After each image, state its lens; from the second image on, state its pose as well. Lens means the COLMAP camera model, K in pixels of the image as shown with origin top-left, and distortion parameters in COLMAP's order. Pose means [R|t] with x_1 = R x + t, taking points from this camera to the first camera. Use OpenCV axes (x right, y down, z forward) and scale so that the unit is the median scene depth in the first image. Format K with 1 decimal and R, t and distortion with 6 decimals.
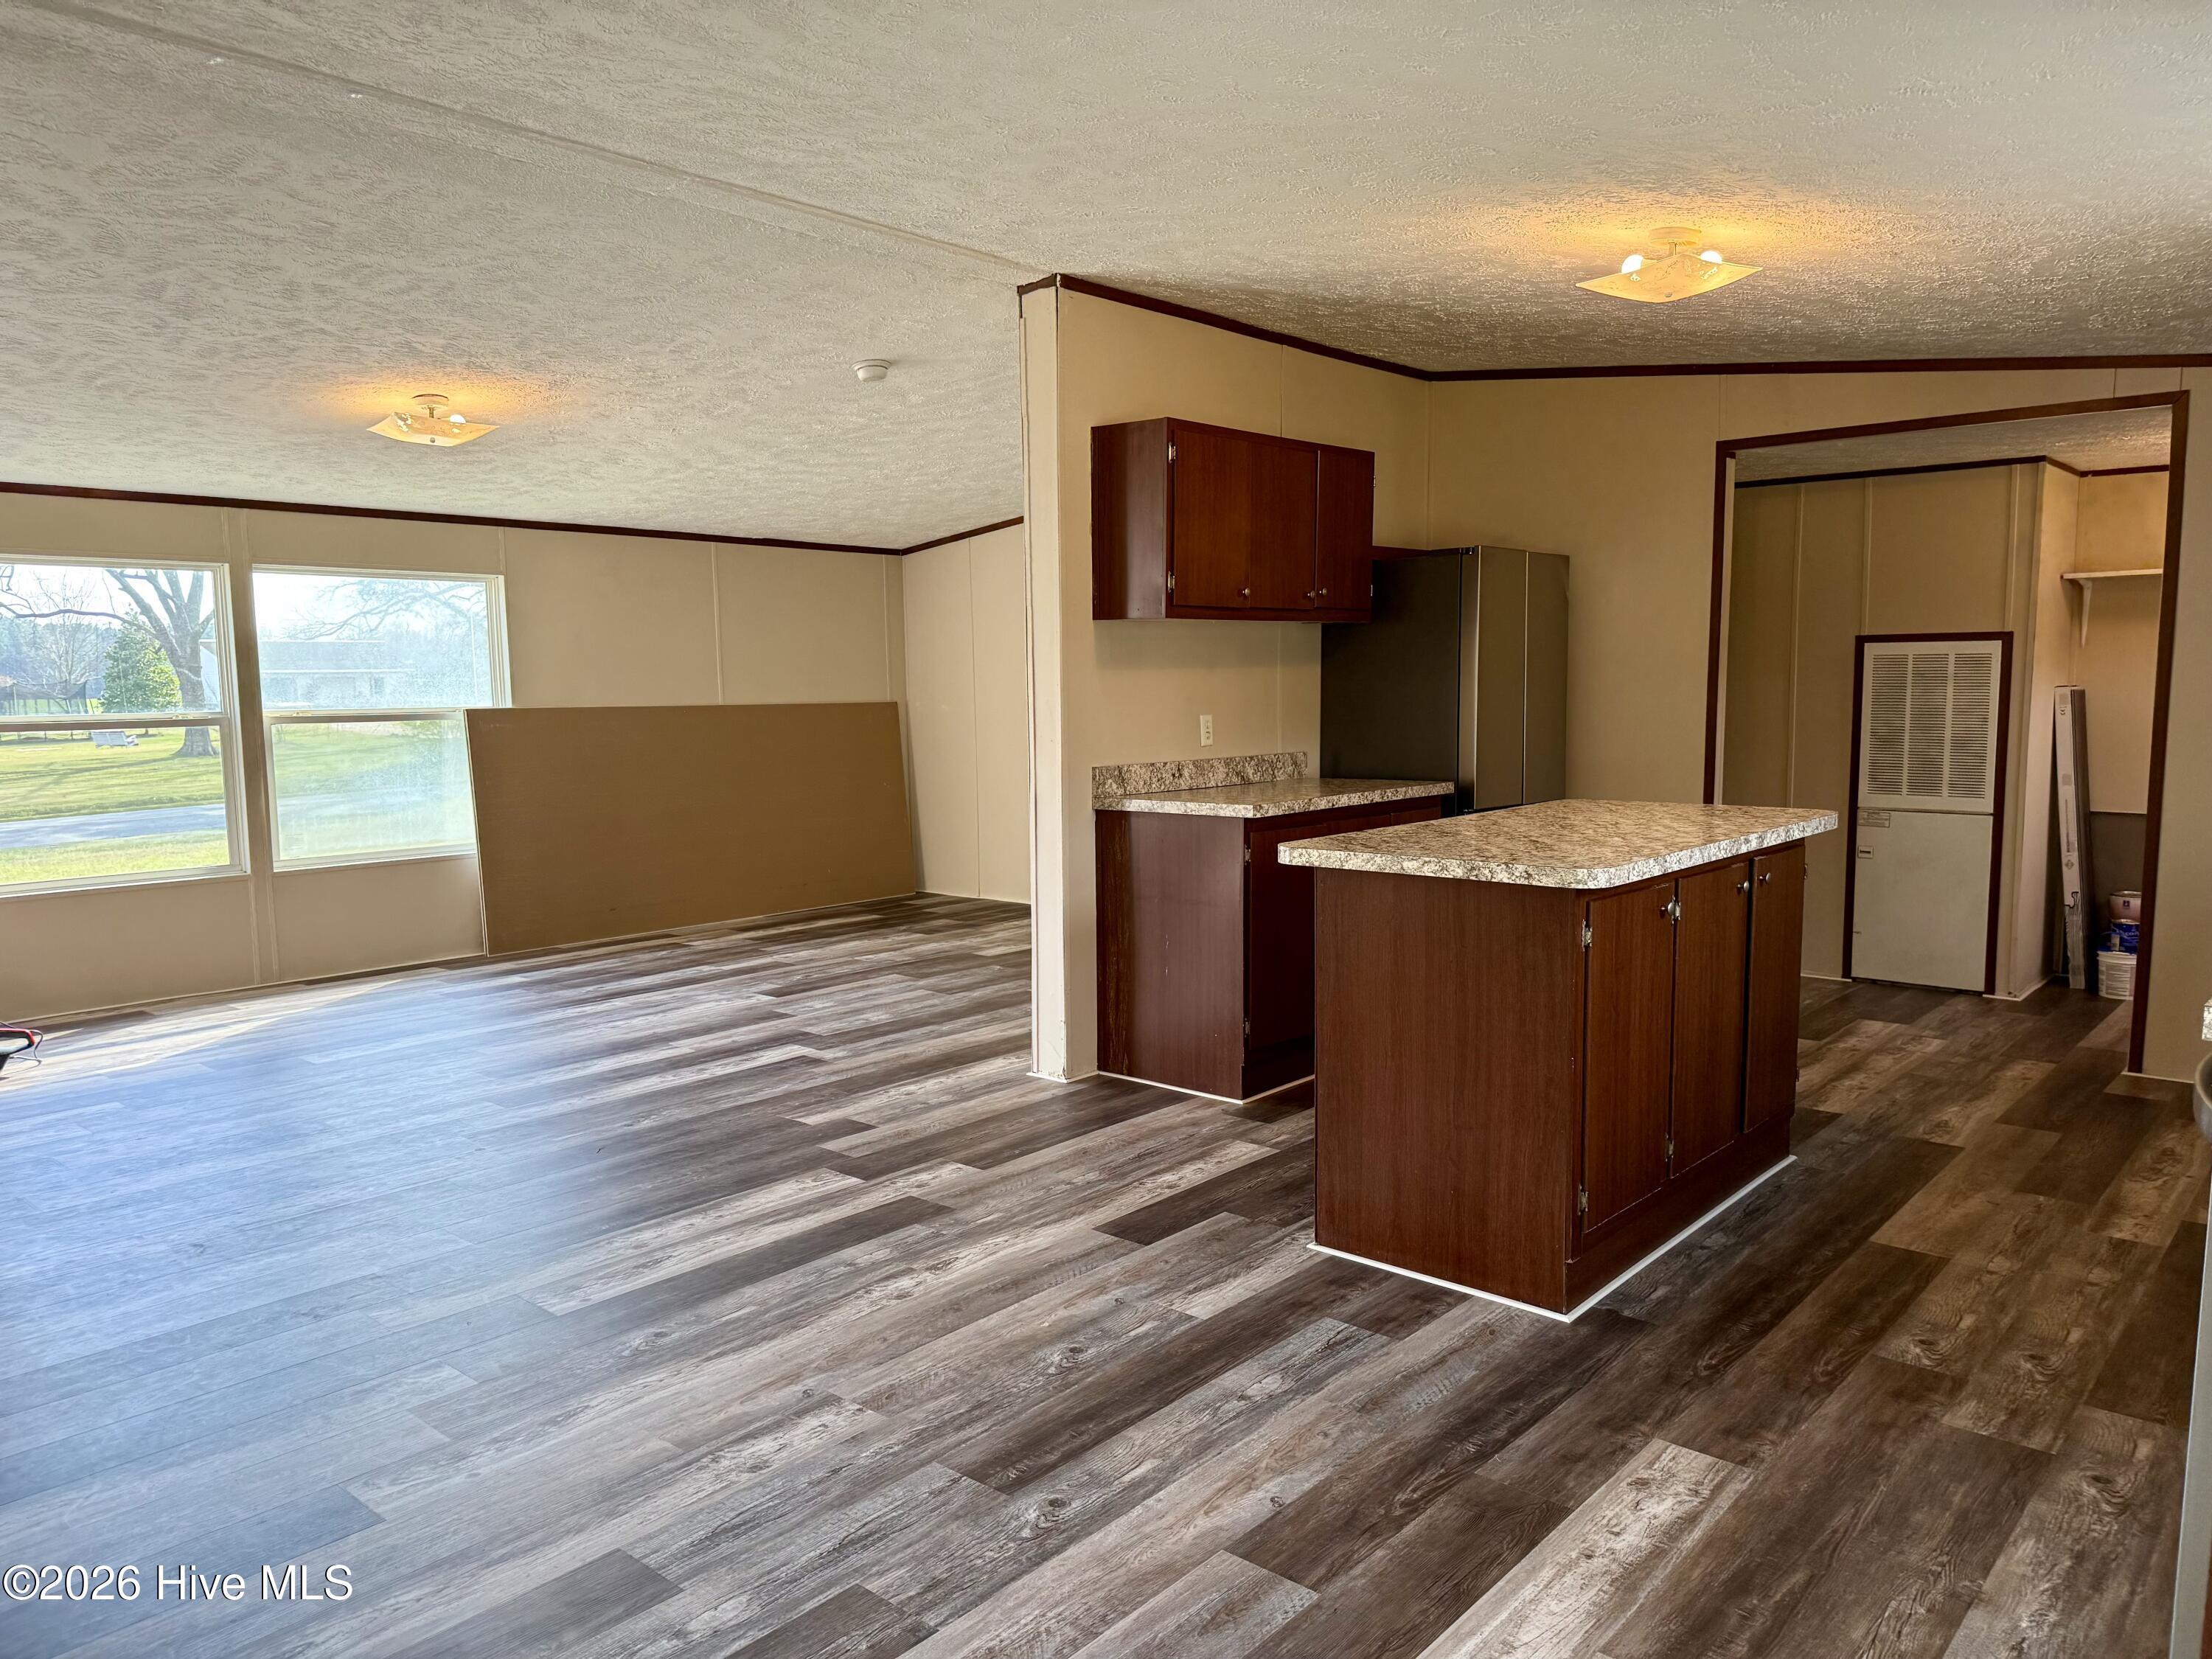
lens RADIAL K [[1547.1, 0, 1106.1], [0, 1547.1, 841.3], [0, 0, 1]] dist [0.072783, -0.100355]
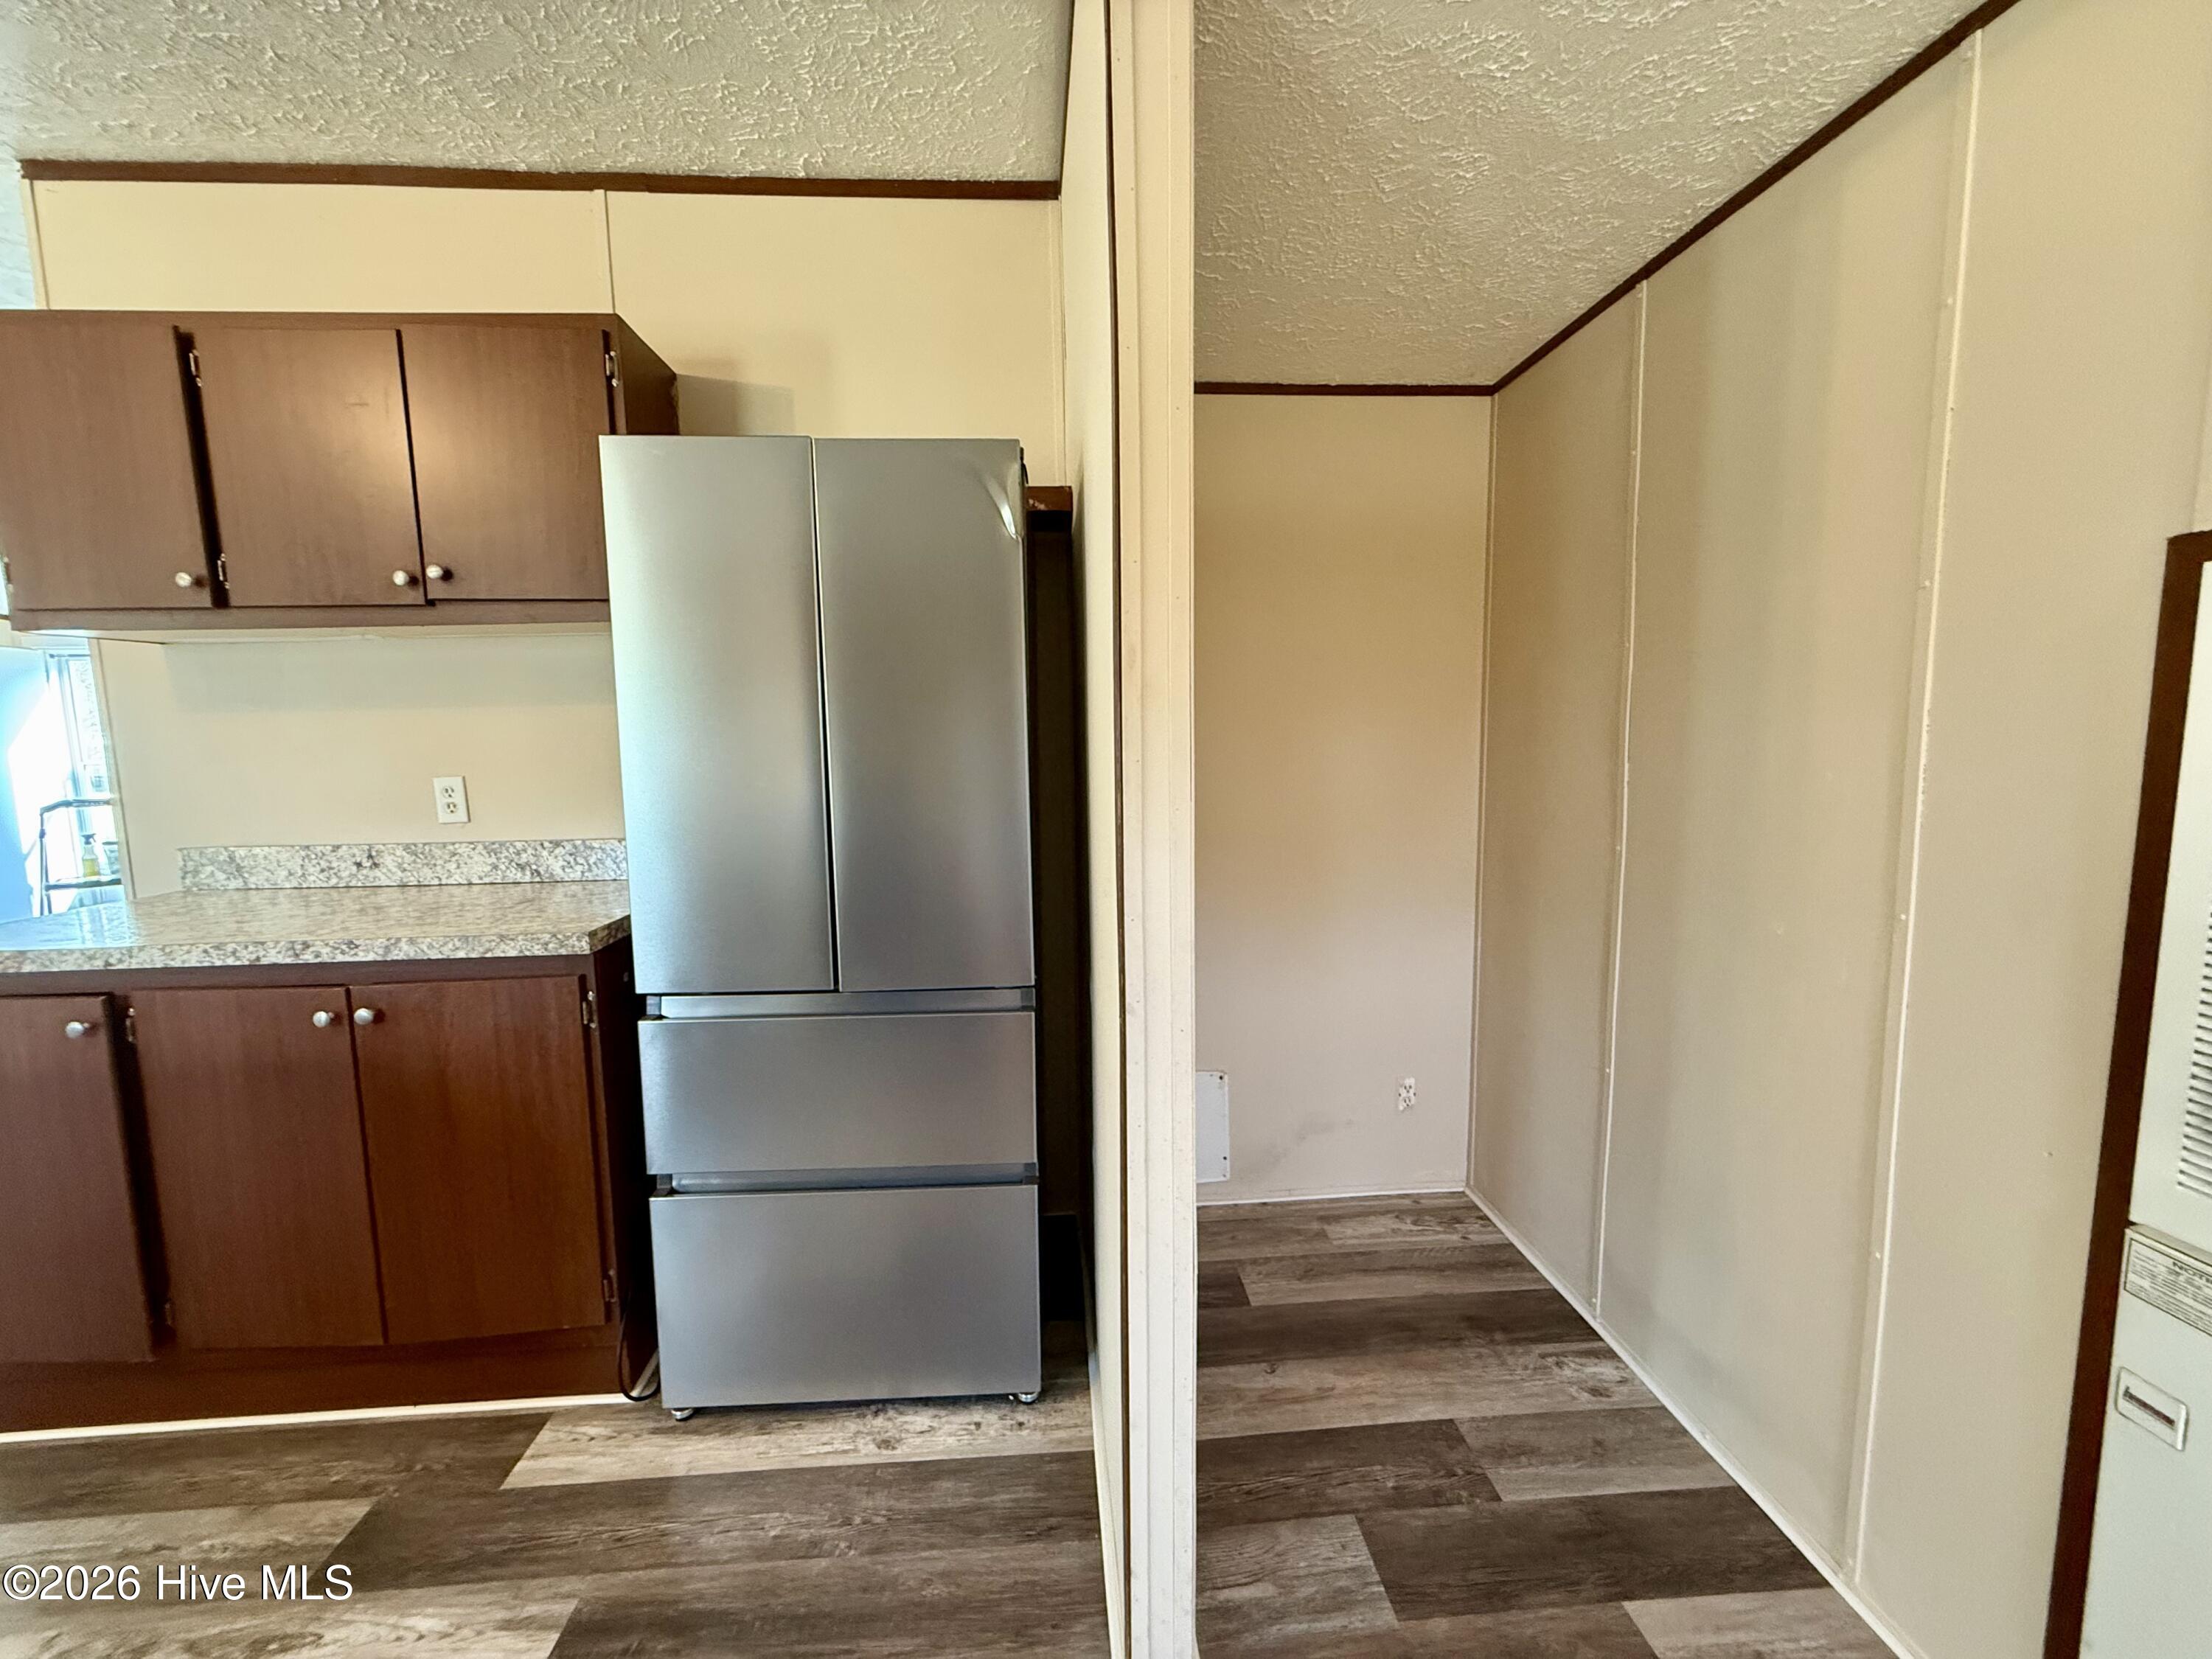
lens RADIAL K [[883.7, 0, 1088.6], [0, 883.7, 827.8], [0, 0, 1]] dist [-0.000286, 0.000635]
pose [[0.709505, 0.070861, -0.701129, 0.780397], [-0.059361, 0.997405, 0.040735, -0.134500], [0.702196, 0.012719, 0.711870, 1.340504]]
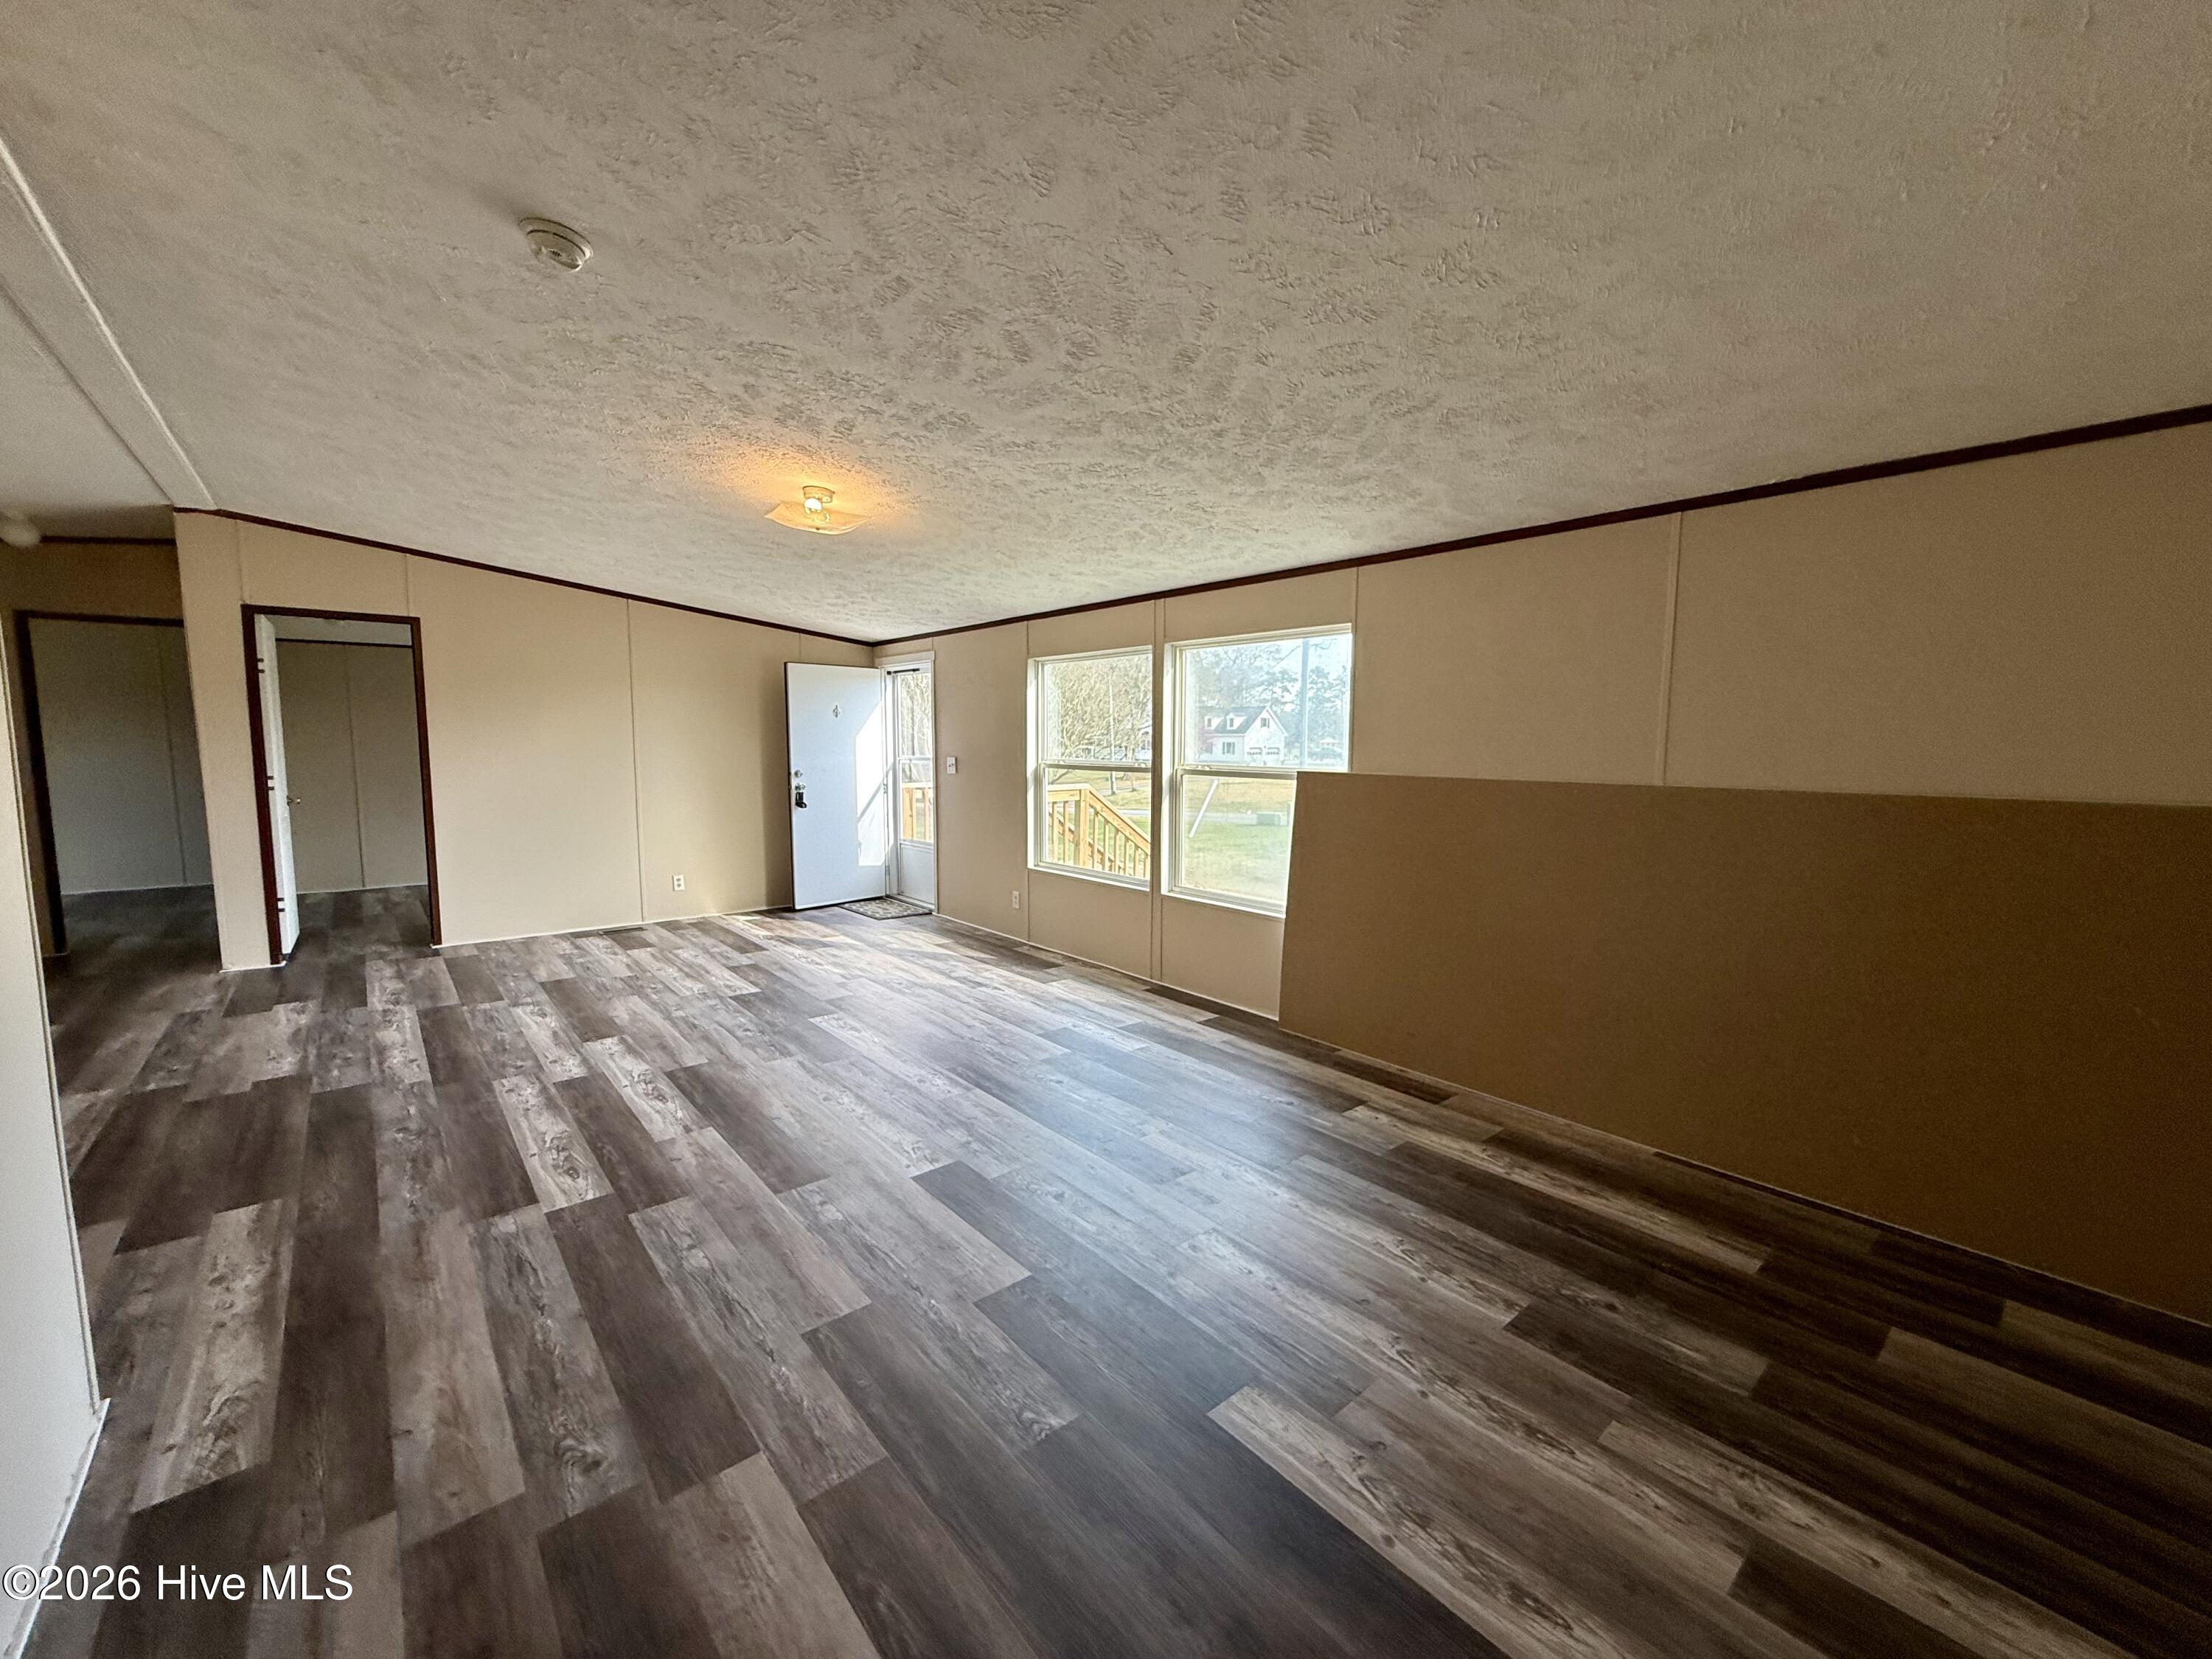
lens RADIAL K [[883.7, 0, 1101.1], [0, 883.7, 830.0], [0, 0, 1]] dist [-0.000286, 0.000635]
pose [[-0.148443, 0.112393, -0.982513, 0.278696], [-0.106908, 0.985874, 0.128930, -0.209539], [0.983125, 0.124177, -0.134331, 1.907797]]
